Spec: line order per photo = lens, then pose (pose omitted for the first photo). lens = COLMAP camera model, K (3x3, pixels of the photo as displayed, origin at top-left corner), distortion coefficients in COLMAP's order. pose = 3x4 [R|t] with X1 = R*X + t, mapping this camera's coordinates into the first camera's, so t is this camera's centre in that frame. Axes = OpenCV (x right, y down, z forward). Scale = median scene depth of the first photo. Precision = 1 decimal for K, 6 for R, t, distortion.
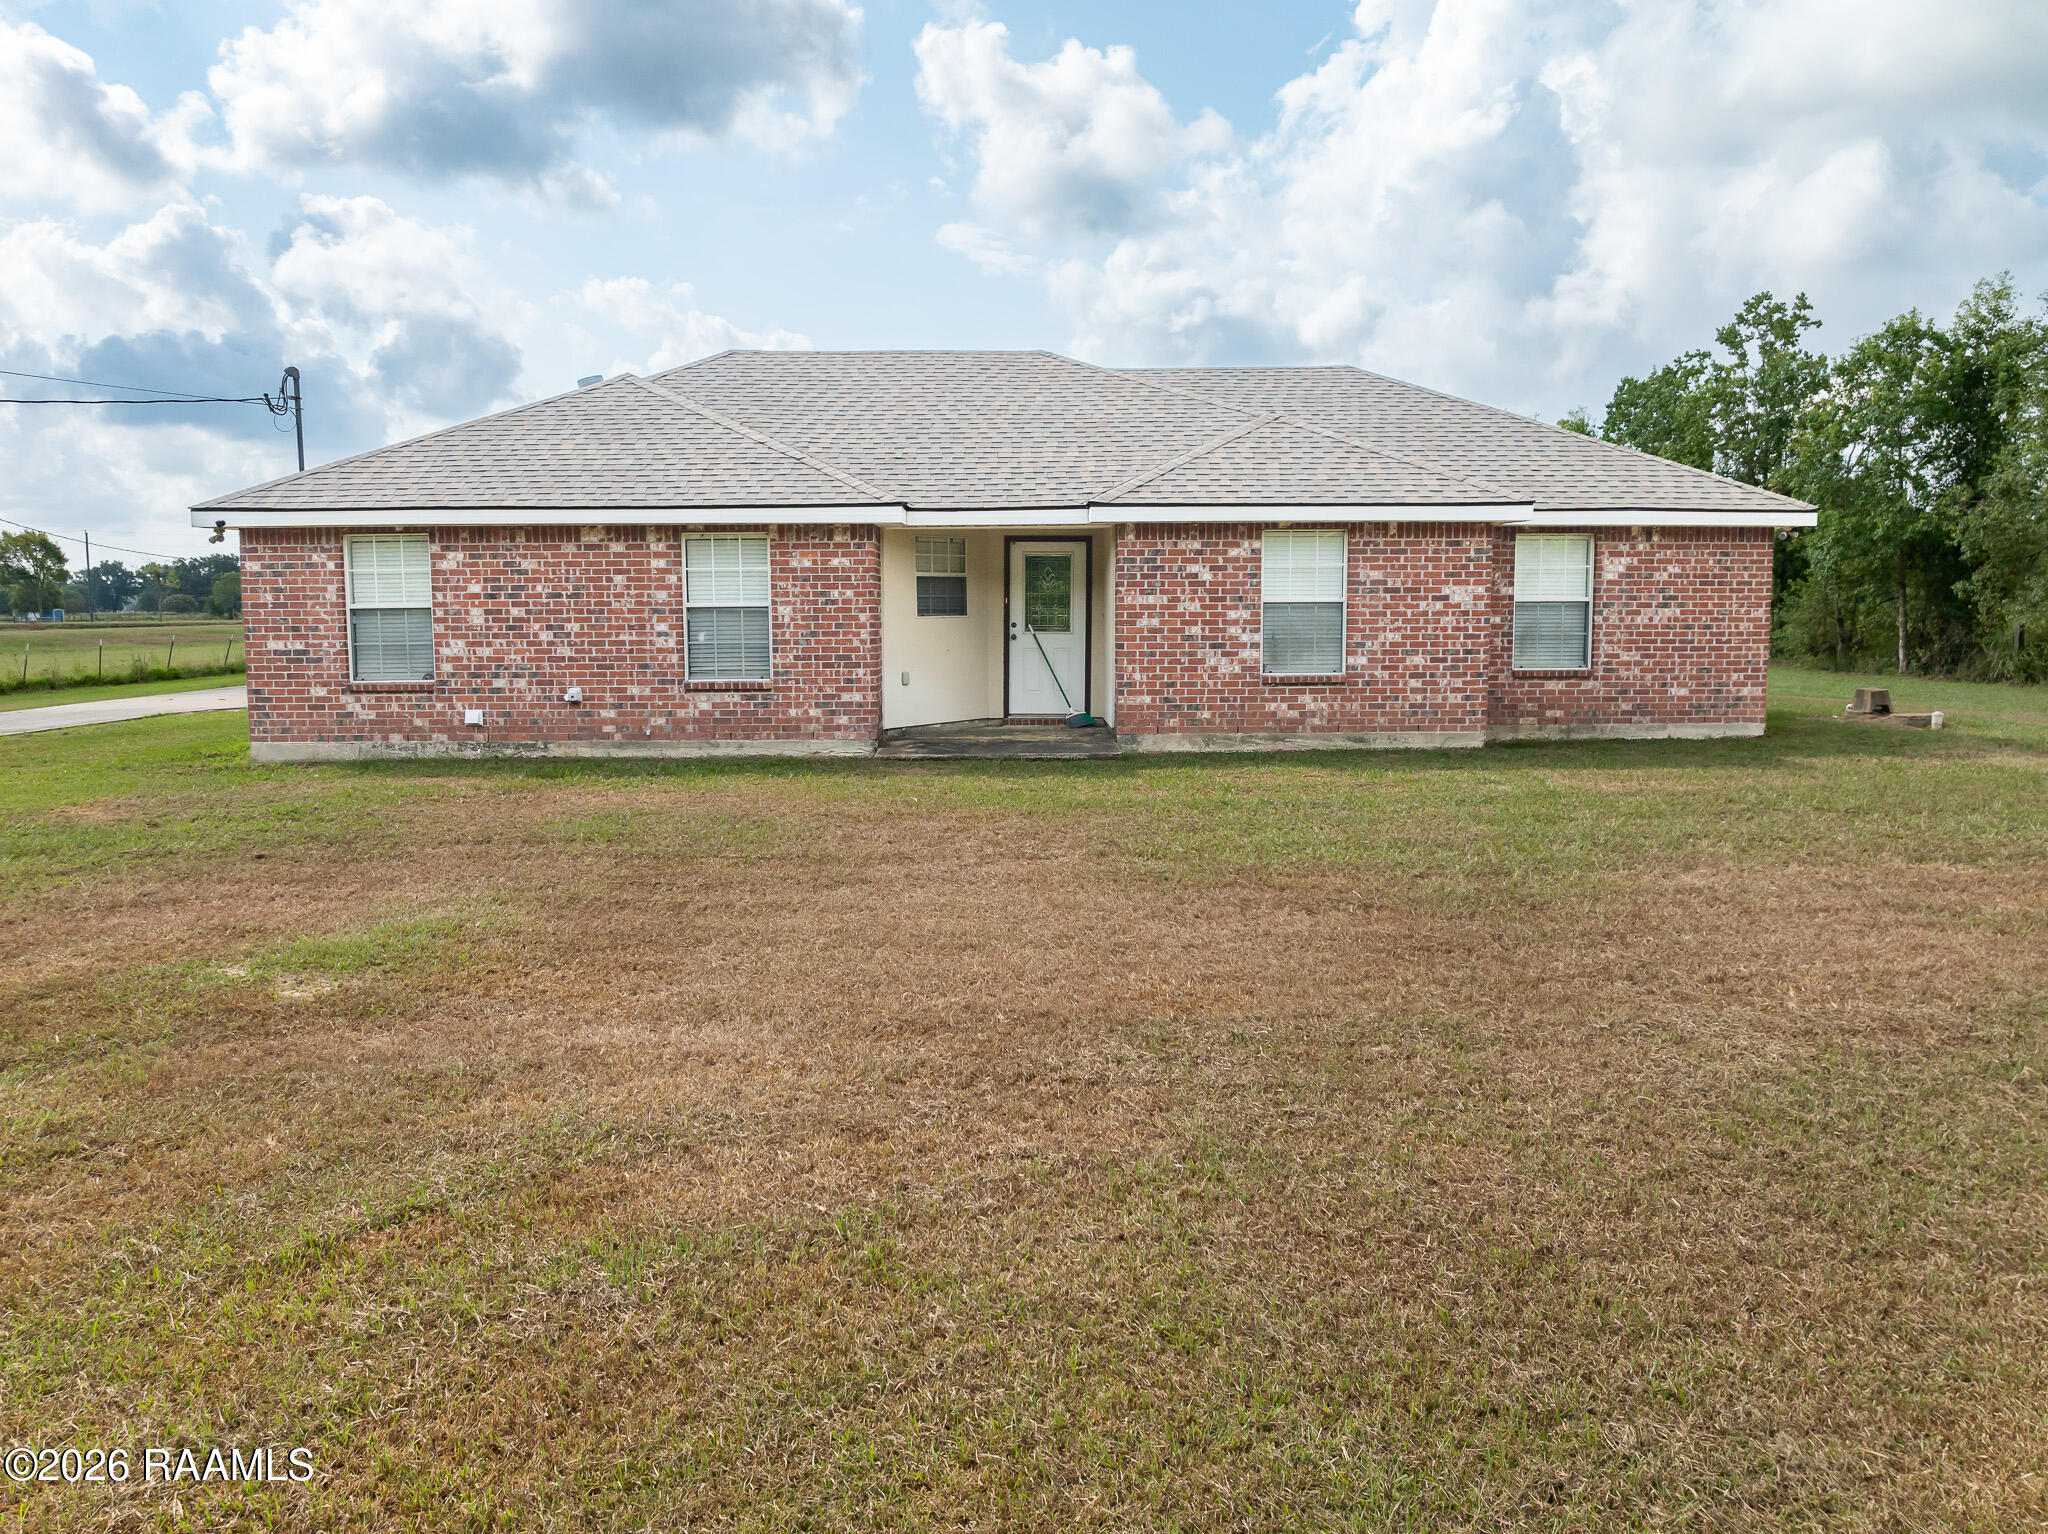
lens RADIAL K [[1434.6, 0, 1019.6], [0, 1434.6, 772.7], [0, 0, 1]] dist [-0.030054, 0.001240]
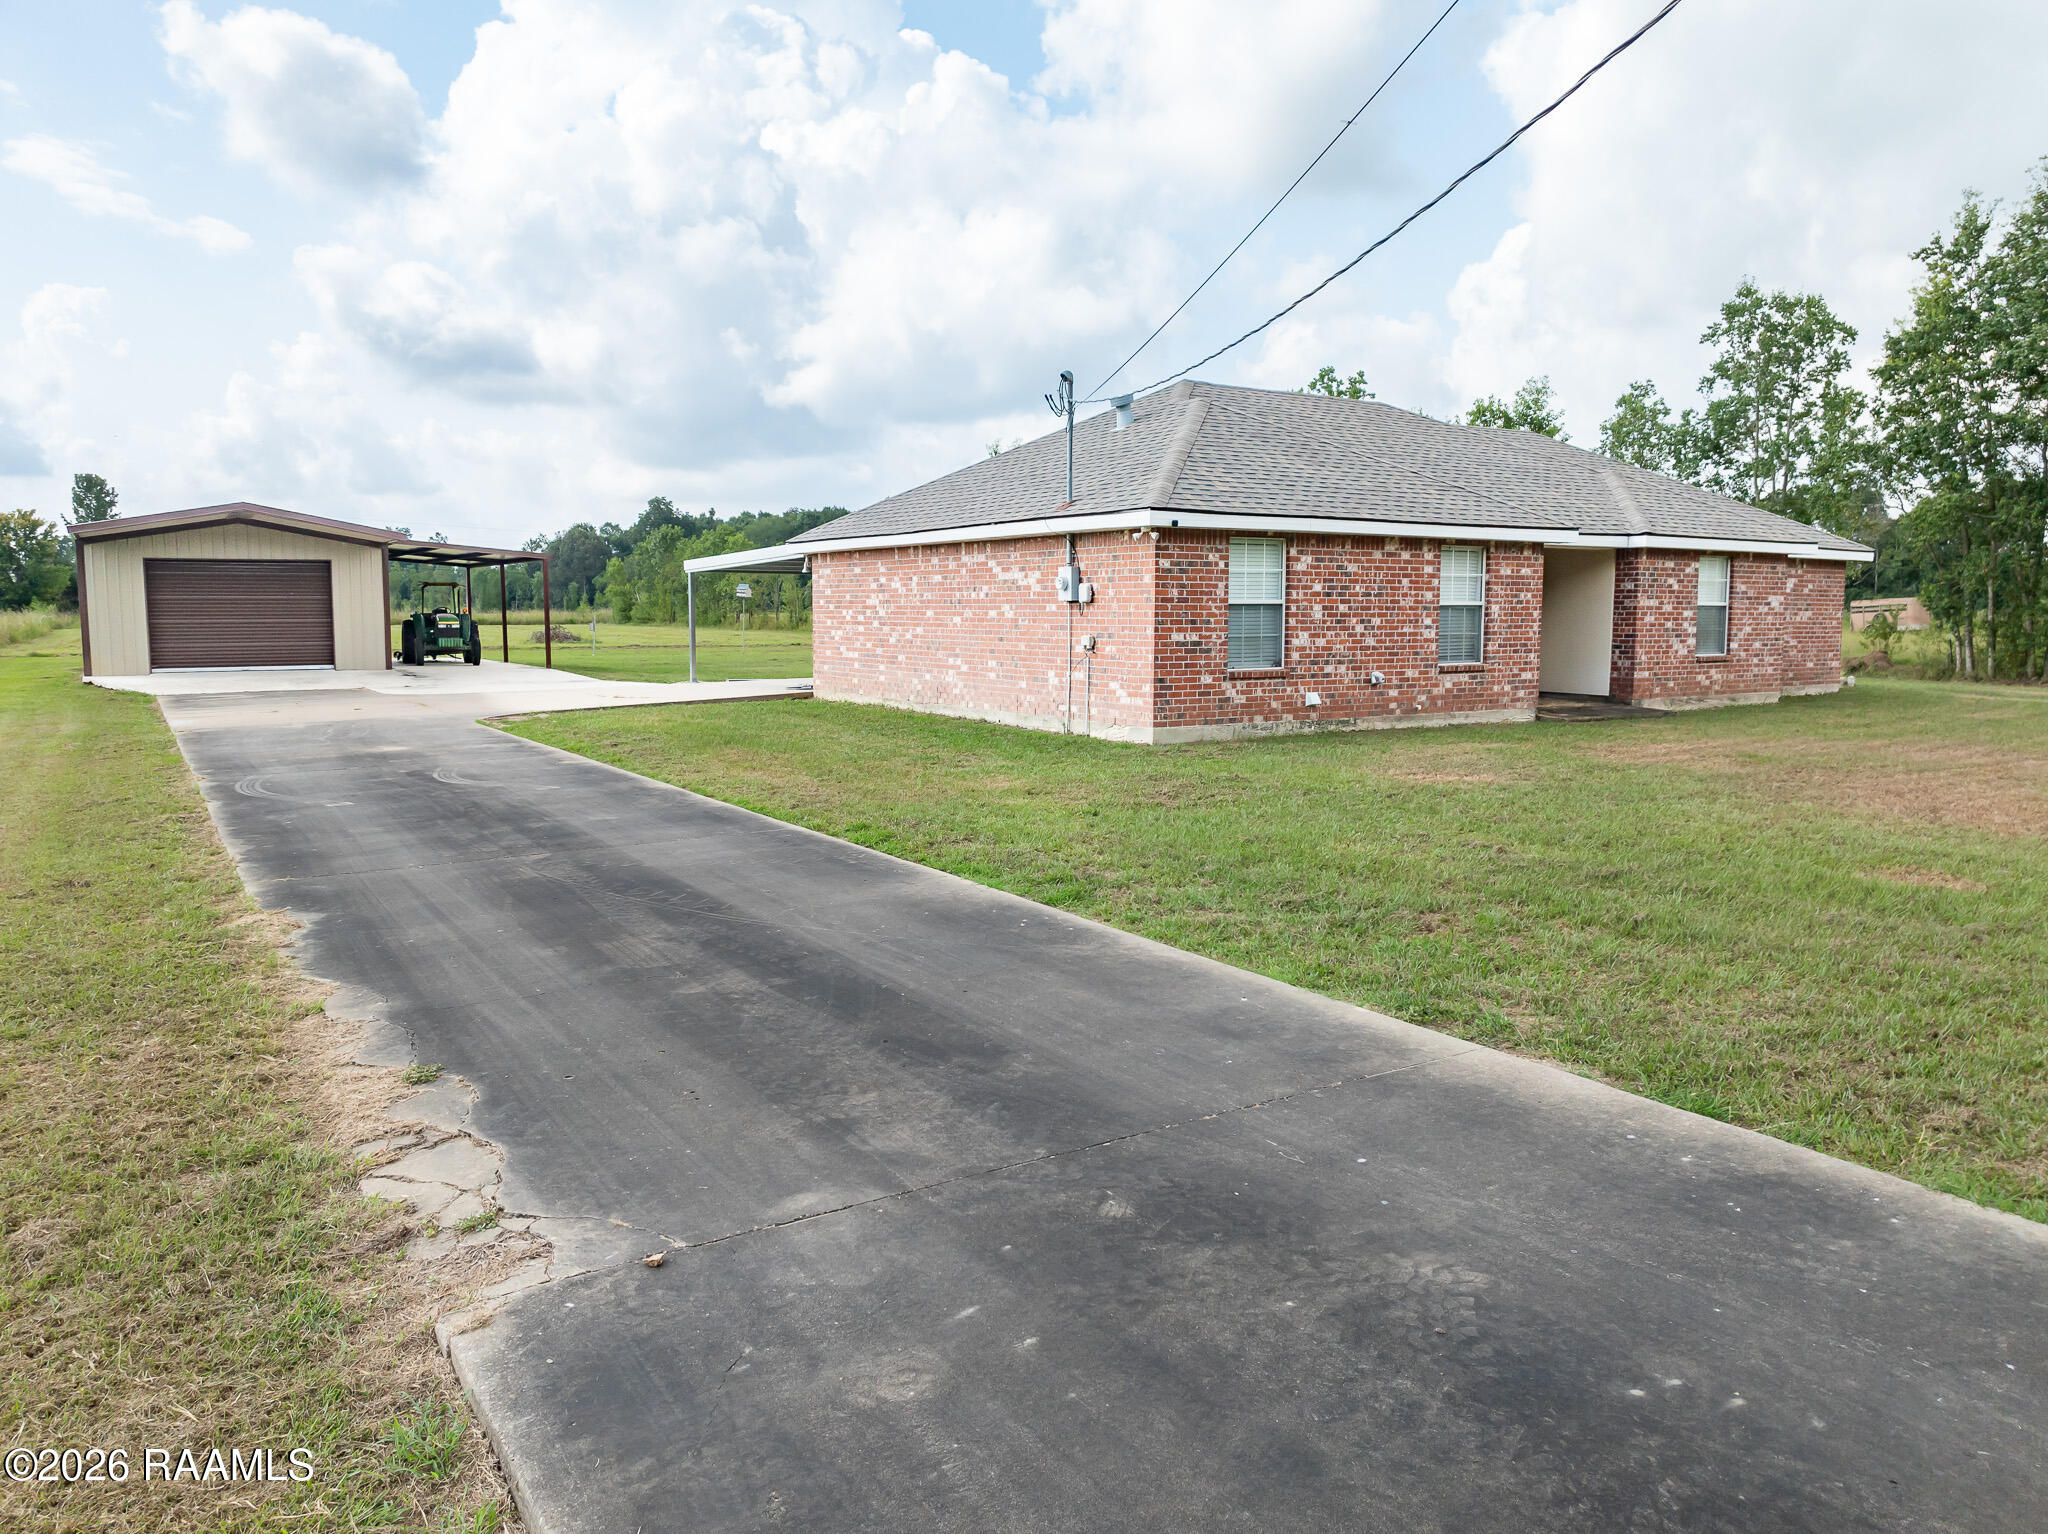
lens RADIAL K [[1434.6, 0, 1014.0], [0, 1434.6, 774.0], [0, 0, 1]] dist [-0.030054, 0.001240]
pose [[0.855367, -0.054512, 0.515146, -1.165496], [0.054909, 0.998386, 0.014475, -0.008058], [-0.515104, 0.015905, 0.856980, 0.129846]]
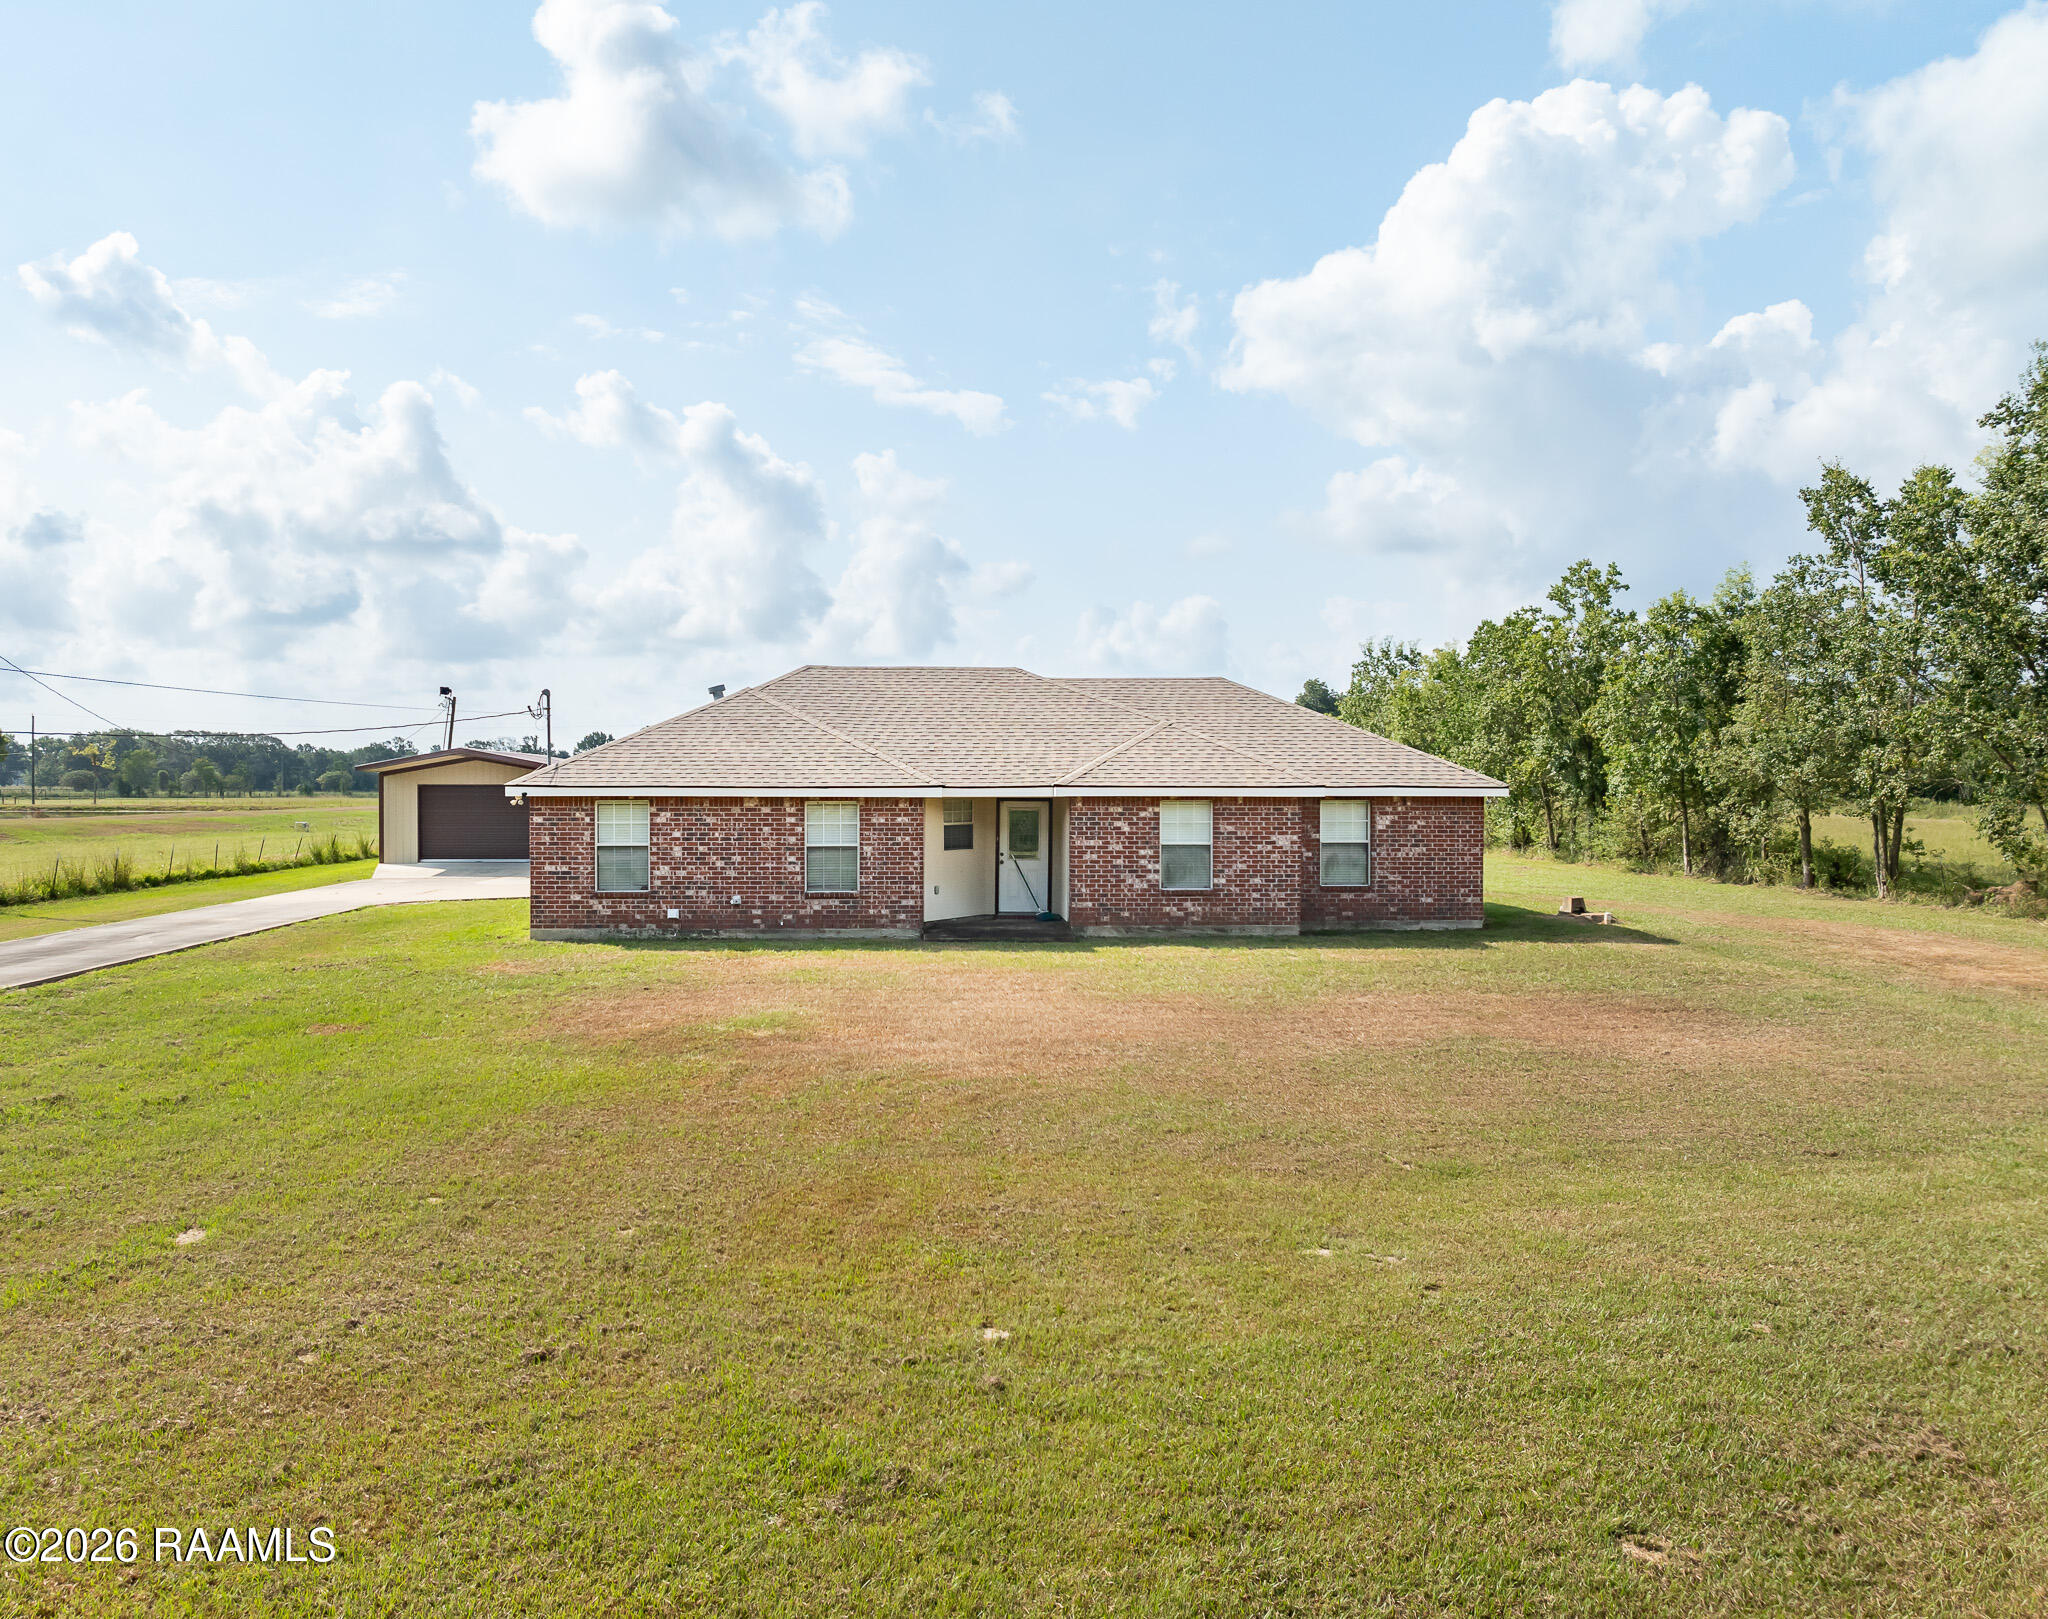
lens RADIAL K [[1490.2, 0, 976.4], [0, 1490.2, 784.3], [0, 0, 1]] dist [-0.012190, -0.018402]
pose [[0.999658, 0.006494, 0.025323, -0.082080], [-0.003489, 0.993131, -0.116952, 0.010888], [-0.025908, 0.116824, 0.992815, -0.676859]]
